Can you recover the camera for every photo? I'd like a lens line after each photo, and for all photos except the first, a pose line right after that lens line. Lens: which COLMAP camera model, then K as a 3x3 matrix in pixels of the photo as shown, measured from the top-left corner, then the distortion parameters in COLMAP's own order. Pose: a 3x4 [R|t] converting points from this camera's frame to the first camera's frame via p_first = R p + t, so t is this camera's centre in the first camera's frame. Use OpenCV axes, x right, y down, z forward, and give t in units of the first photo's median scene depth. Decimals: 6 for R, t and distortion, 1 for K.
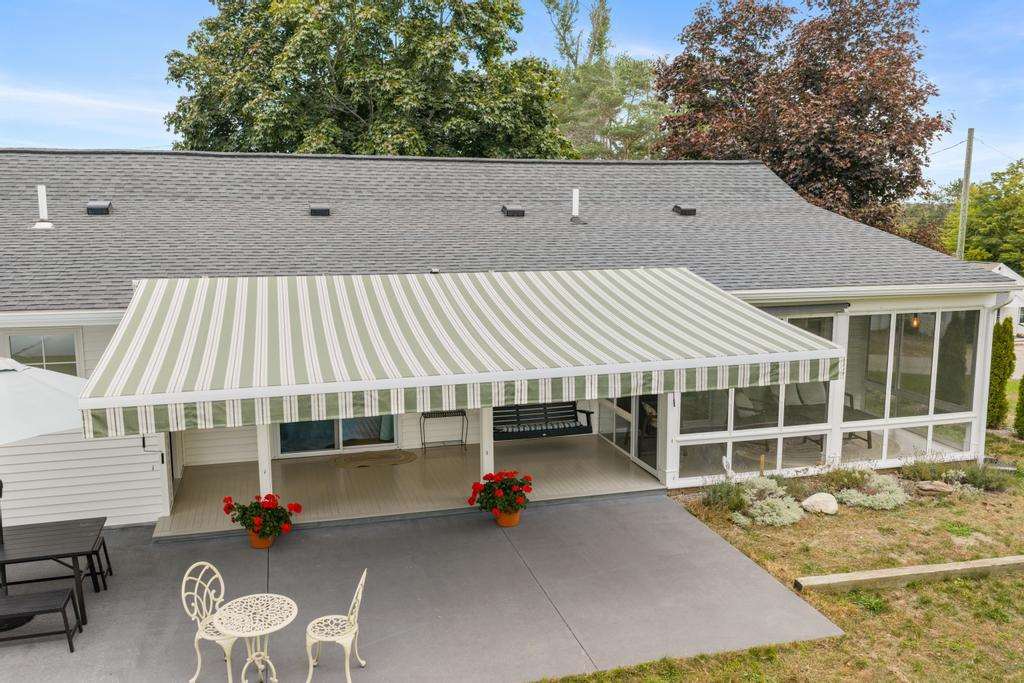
lens RADIAL K [[823.9, 0, 515.4], [0, 823.9, 339.0], [0, 0, 1]] dist [-0.000404, -0.011479]
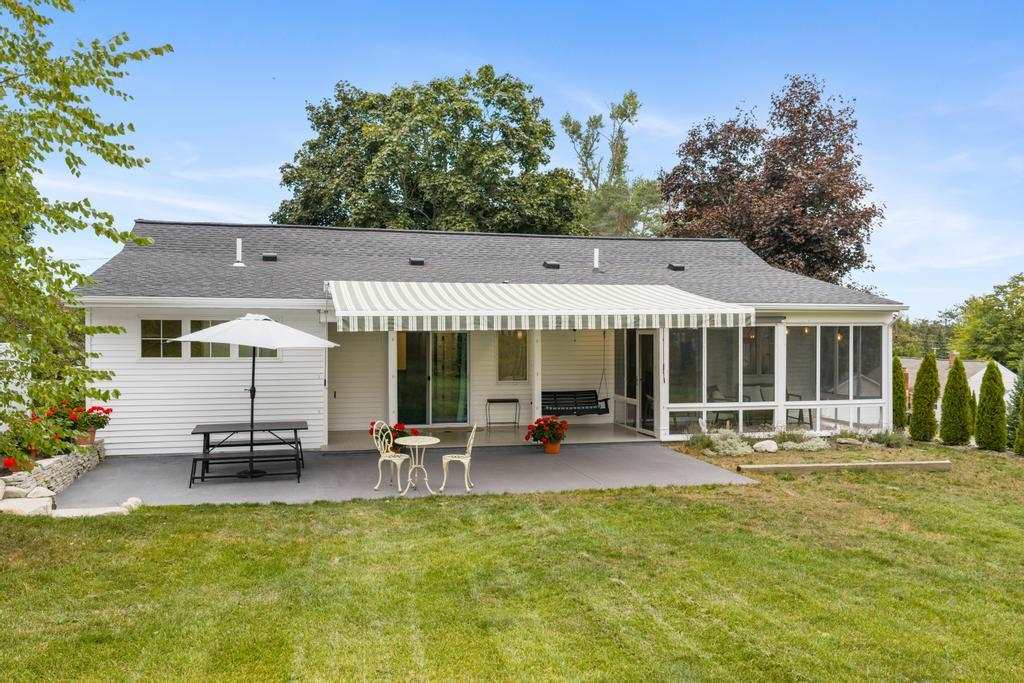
lens RADIAL K [[823.9, 0, 510.4], [0, 823.9, 343.3], [0, 0, 1]] dist [-0.000404, -0.011479]
pose [[0.999419, 0.003531, -0.033886, -0.017159], [-0.008284, 0.989953, -0.141152, 0.121296], [0.033047, 0.141350, 0.989408, -0.256146]]
